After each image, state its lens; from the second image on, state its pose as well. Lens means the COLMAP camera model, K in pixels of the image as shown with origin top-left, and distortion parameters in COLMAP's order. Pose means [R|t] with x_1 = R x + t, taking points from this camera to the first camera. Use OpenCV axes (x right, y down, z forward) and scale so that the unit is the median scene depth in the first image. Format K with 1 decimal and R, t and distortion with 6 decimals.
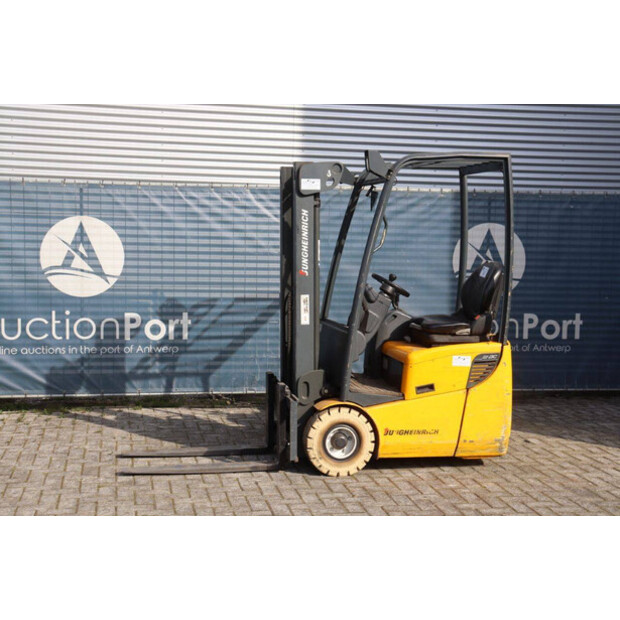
lens RADIAL K [[979.1, 0, 310.0], [0, 979.1, 310.0], [0, 0, 1]] dist [0.140752, 0.050901]
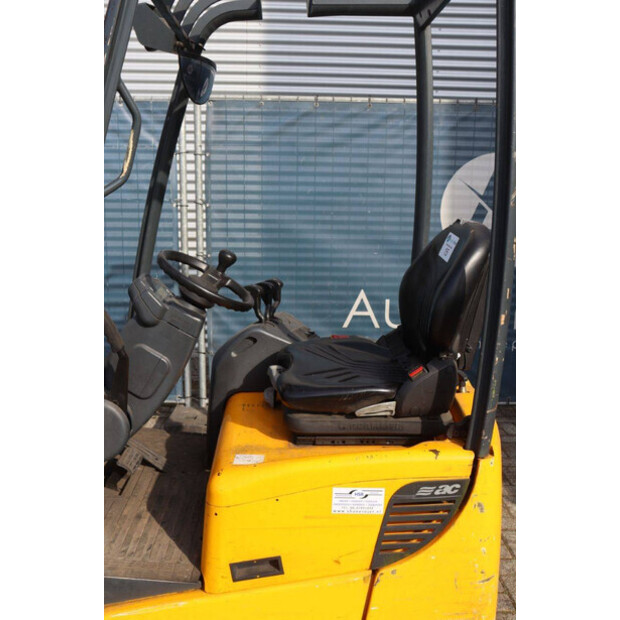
lens RADIAL K [[626.7, 0, 310.0], [0, 626.7, 310.0], [0, 0, 1]] dist [-0.067258, 0.005804]
pose [[0.988243, 0.025599, -0.150736, 0.133259], [-0.008097, 0.993263, 0.115594, -0.035077], [0.152680, -0.113015, 0.981792, 0.612433]]
